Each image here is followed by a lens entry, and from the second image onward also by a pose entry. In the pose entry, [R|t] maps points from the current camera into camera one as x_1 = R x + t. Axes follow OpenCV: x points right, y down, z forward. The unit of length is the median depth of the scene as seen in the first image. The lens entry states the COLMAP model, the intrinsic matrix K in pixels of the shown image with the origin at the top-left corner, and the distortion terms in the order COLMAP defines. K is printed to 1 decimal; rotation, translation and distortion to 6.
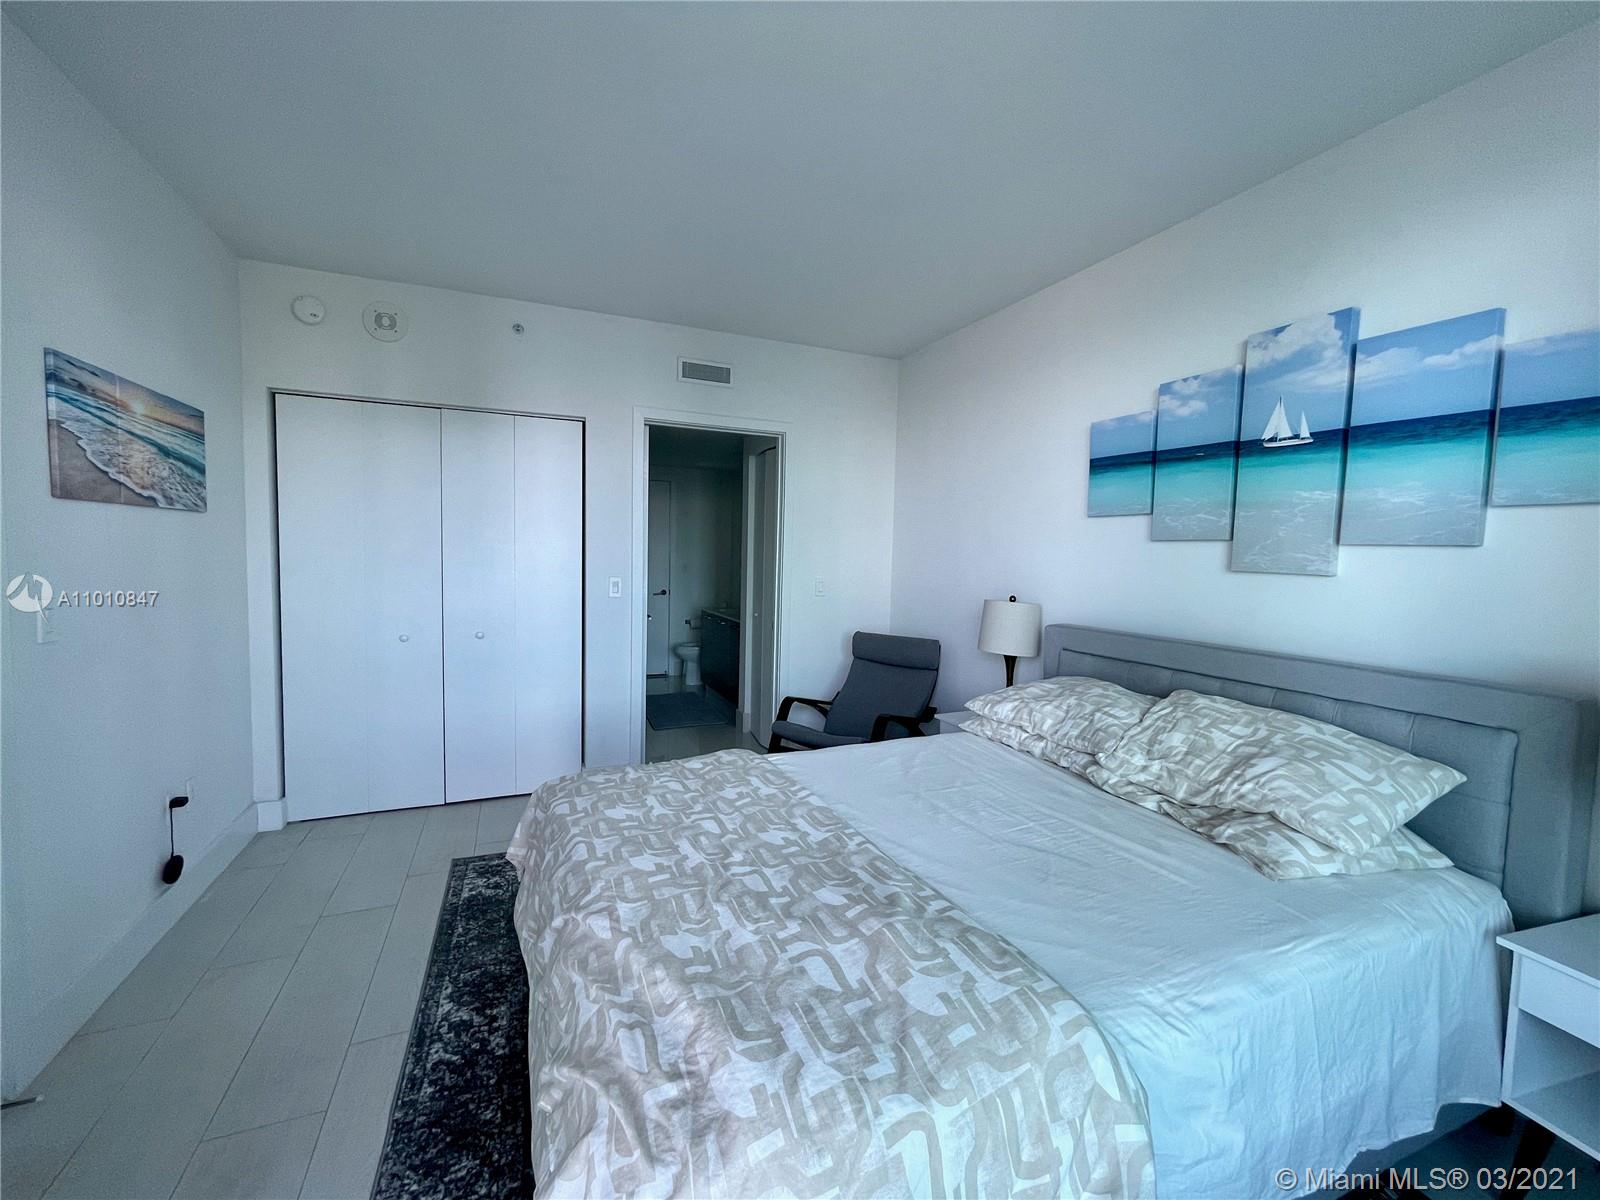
lens RADIAL K [[647.0, 0, 792.4], [0, 647.0, 588.3], [0, 0, 1]] dist [-0.007602, 0.002531]
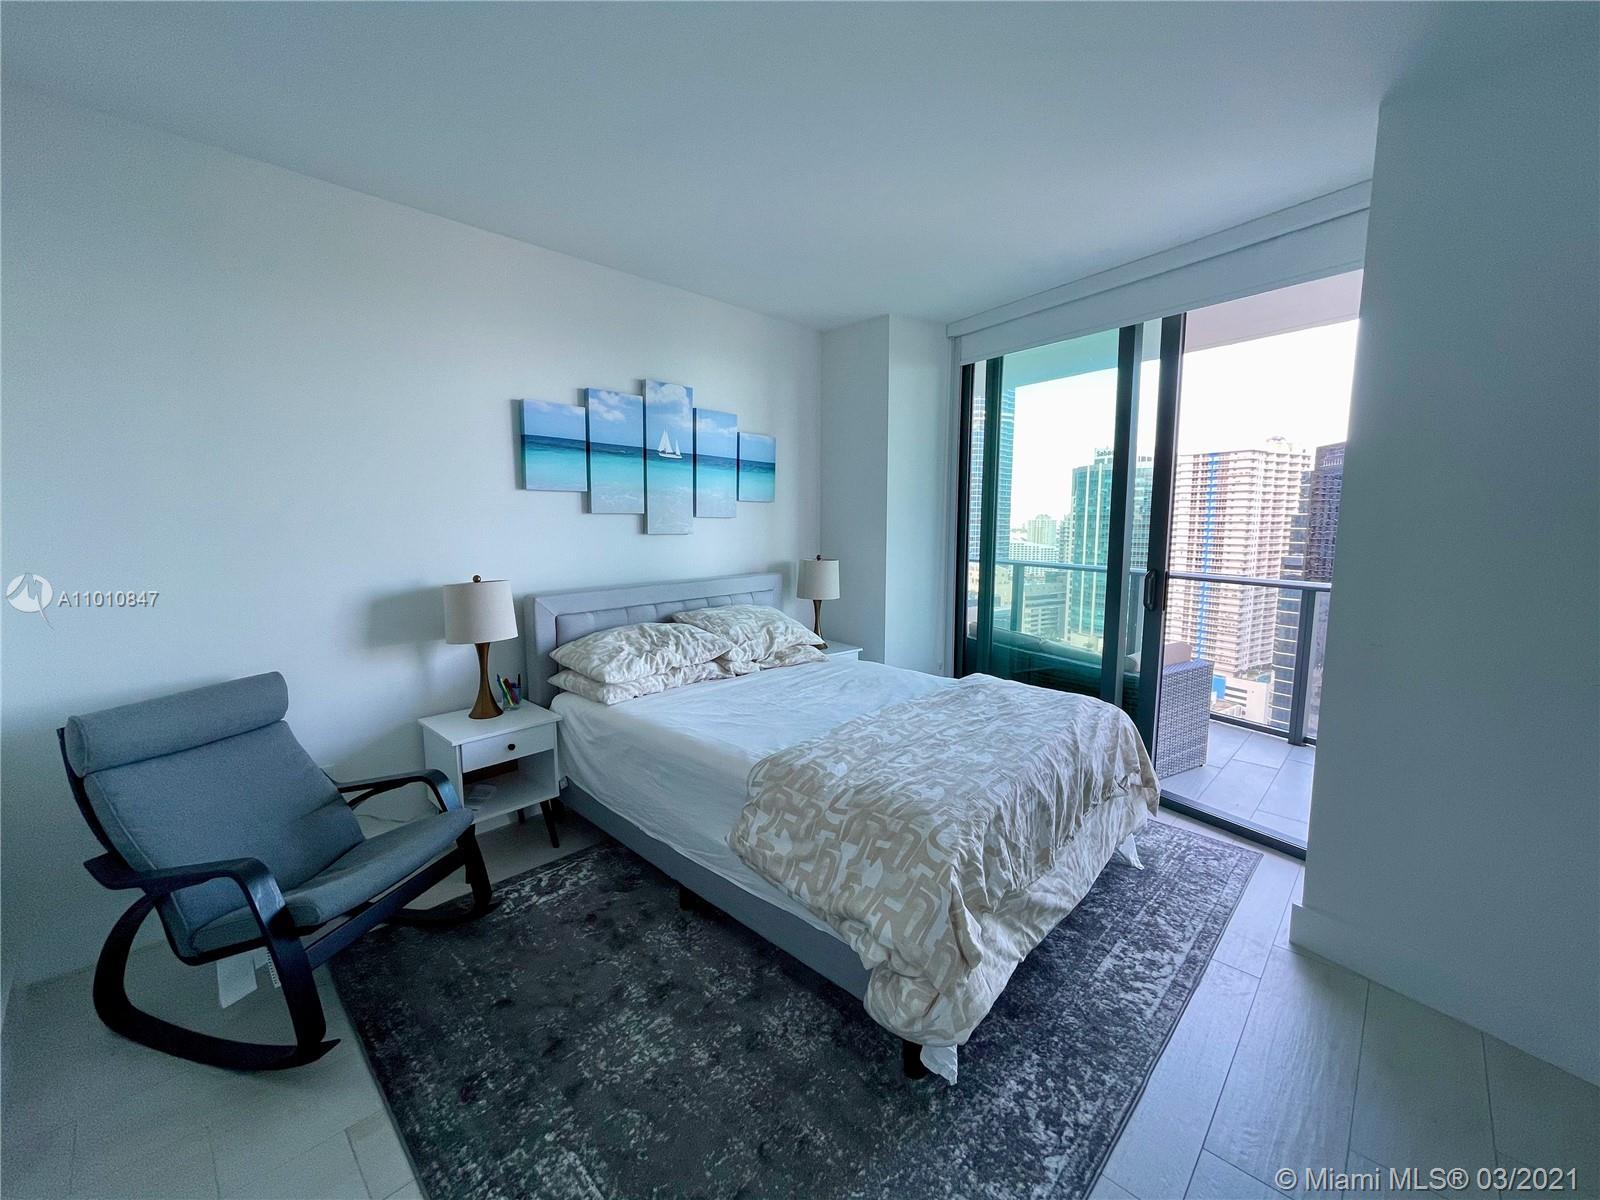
lens RADIAL K [[647.0, 0, 795.4], [0, 647.0, 600.5], [0, 0, 1]] dist [-0.007602, 0.002531]
pose [[-0.393753, -0.137461, 0.908880, -1.026321], [0.042650, 0.984959, 0.167444, -0.135711], [-0.918226, 0.104695, -0.381968, 1.517180]]
